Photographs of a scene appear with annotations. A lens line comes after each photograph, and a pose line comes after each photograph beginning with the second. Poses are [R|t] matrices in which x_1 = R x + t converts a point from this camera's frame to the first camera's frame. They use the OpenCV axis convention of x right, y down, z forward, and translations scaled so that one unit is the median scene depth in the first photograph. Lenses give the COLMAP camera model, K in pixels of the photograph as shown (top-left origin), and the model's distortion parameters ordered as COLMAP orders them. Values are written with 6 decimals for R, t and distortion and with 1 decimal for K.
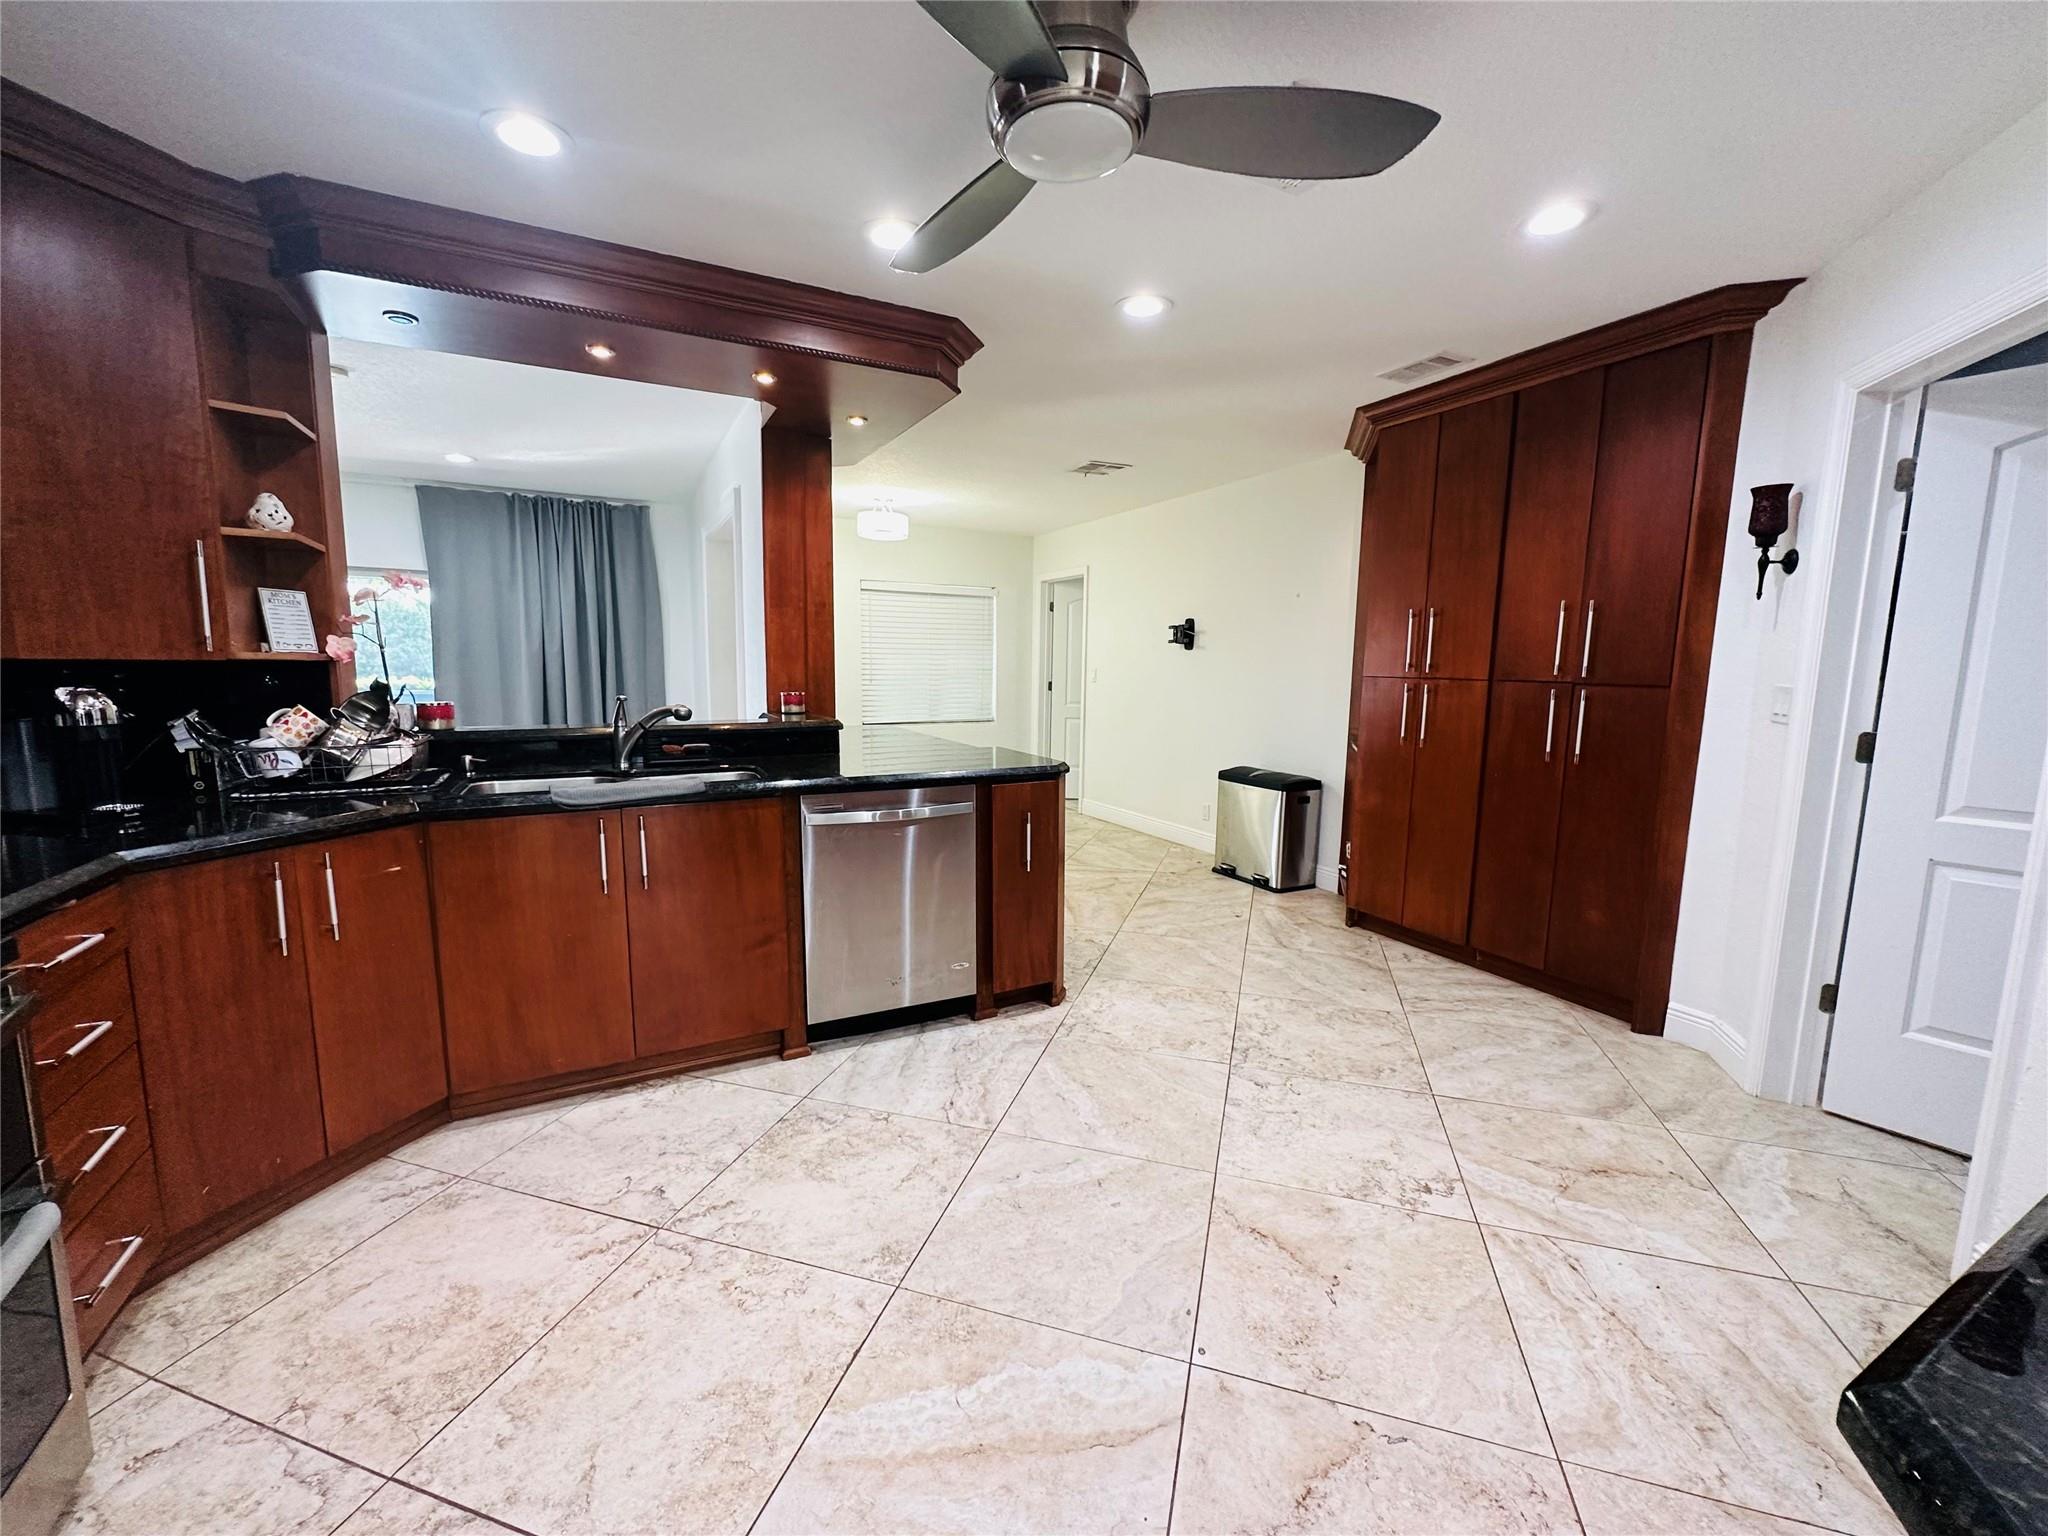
lens RADIAL K [[818.6, 0, 1029.0], [0, 818.6, 768.7], [0, 0, 1]] dist [-0.002935, 0.000528]
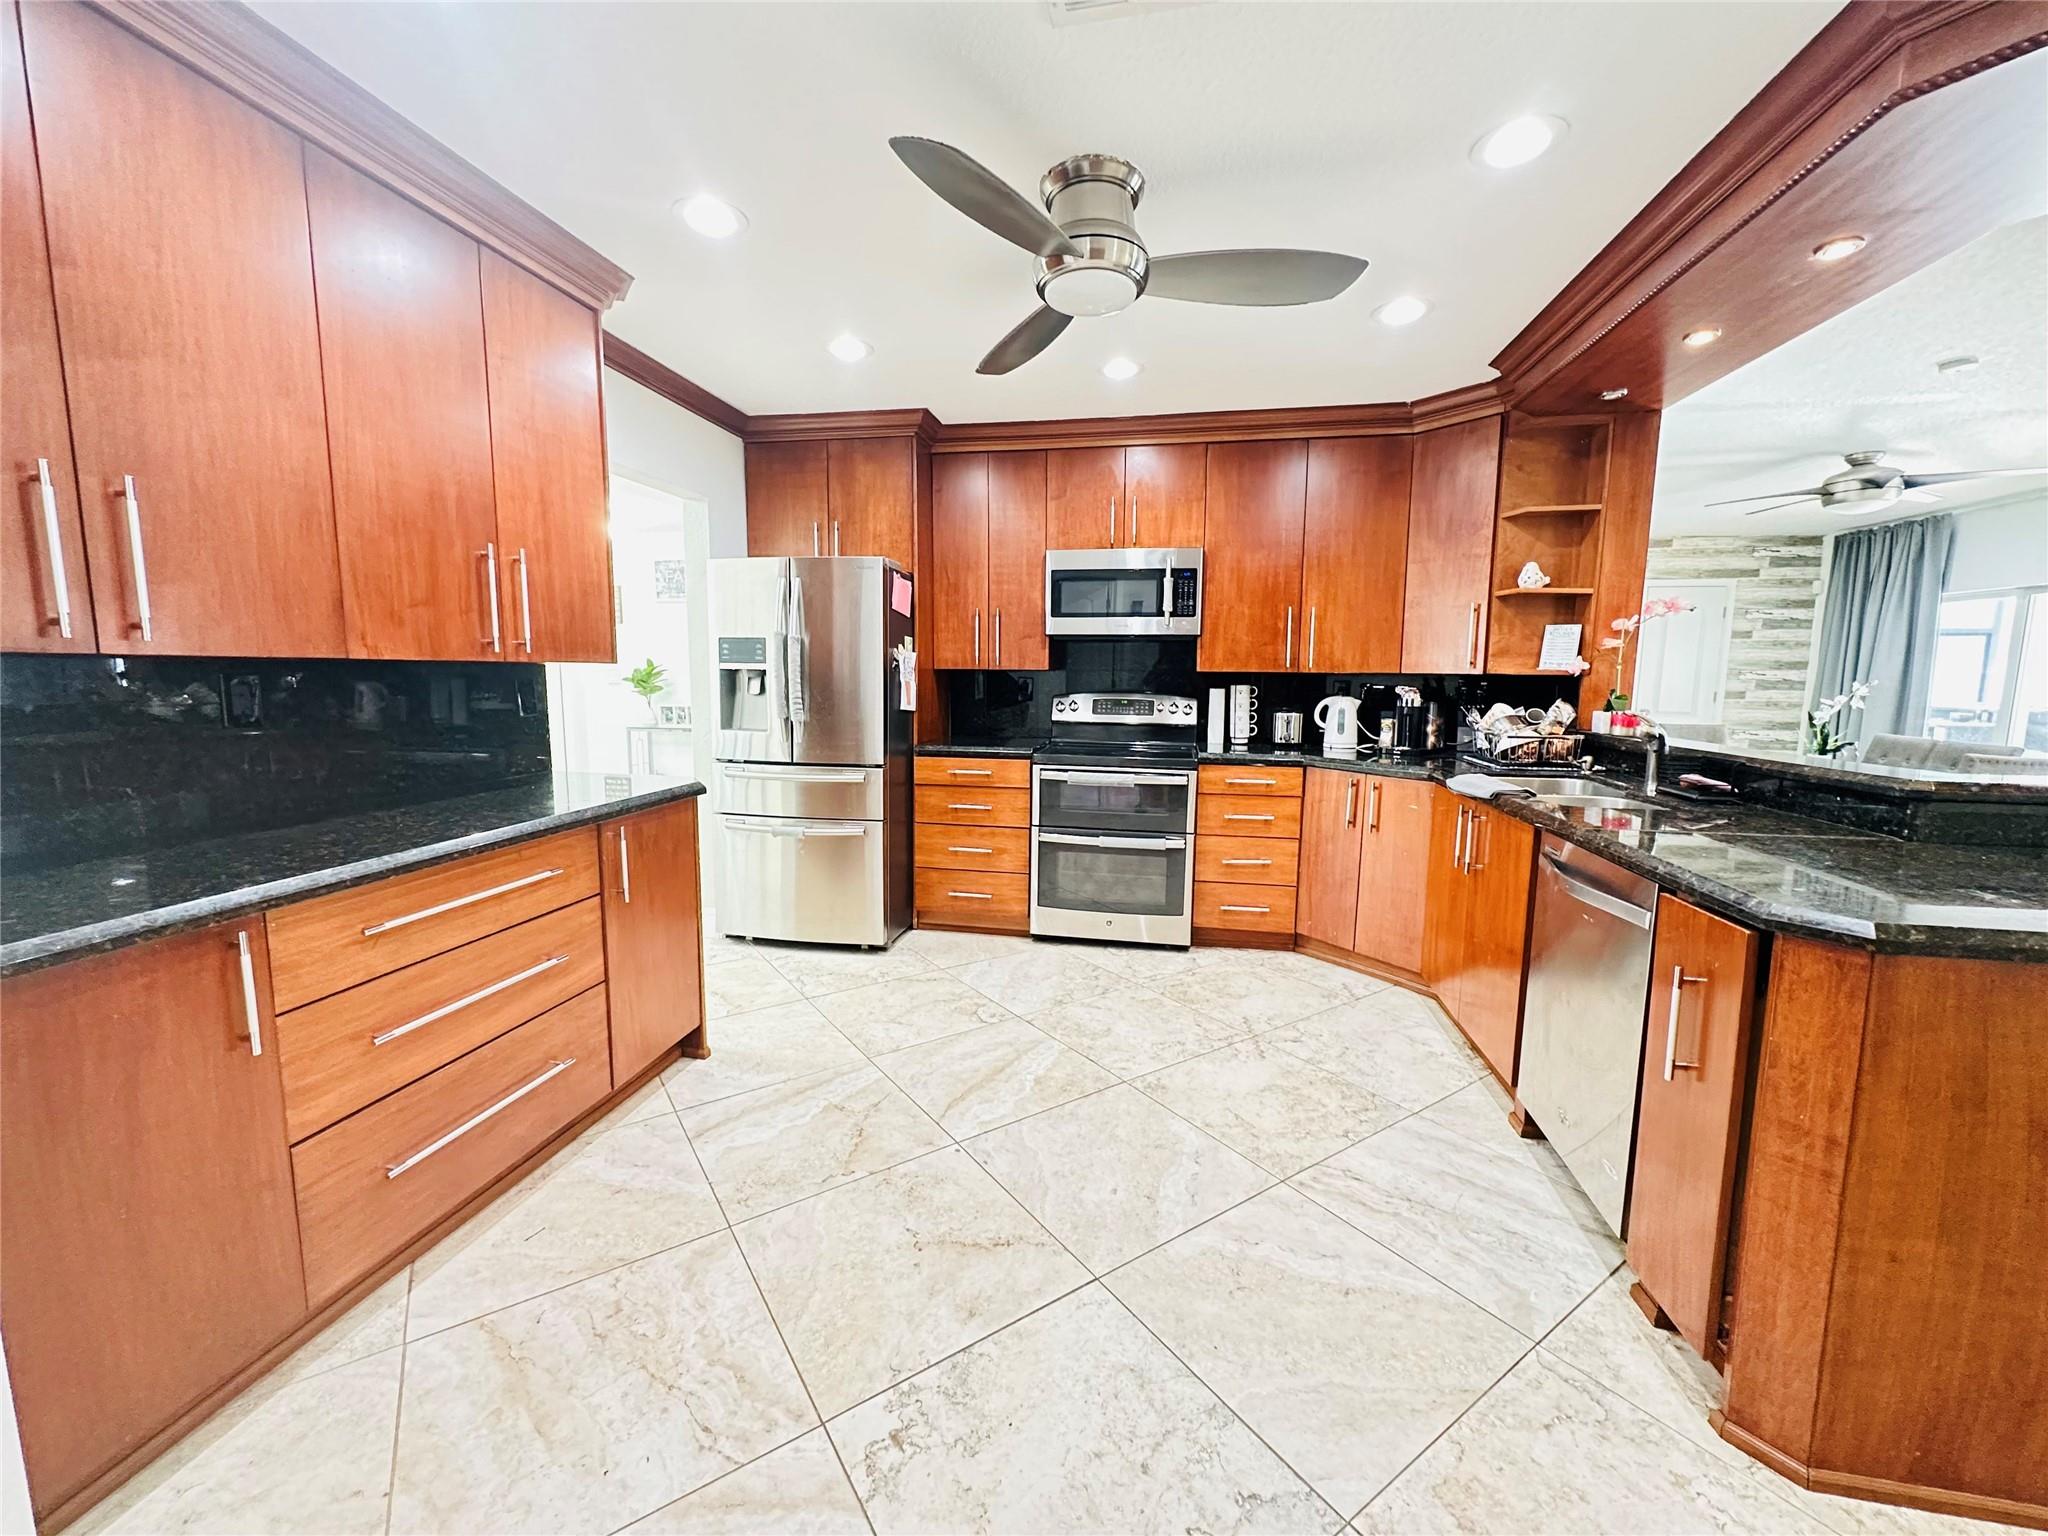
lens RADIAL K [[818.6, 0, 1024.8], [0, 818.6, 766.6], [0, 0, 1]] dist [-0.002935, 0.000528]
pose [[-0.624958, 0.077845, -0.776767, 0.740160], [-0.116250, 0.974642, 0.191206, -0.135918], [0.771954, 0.209795, -0.600061, 1.124018]]
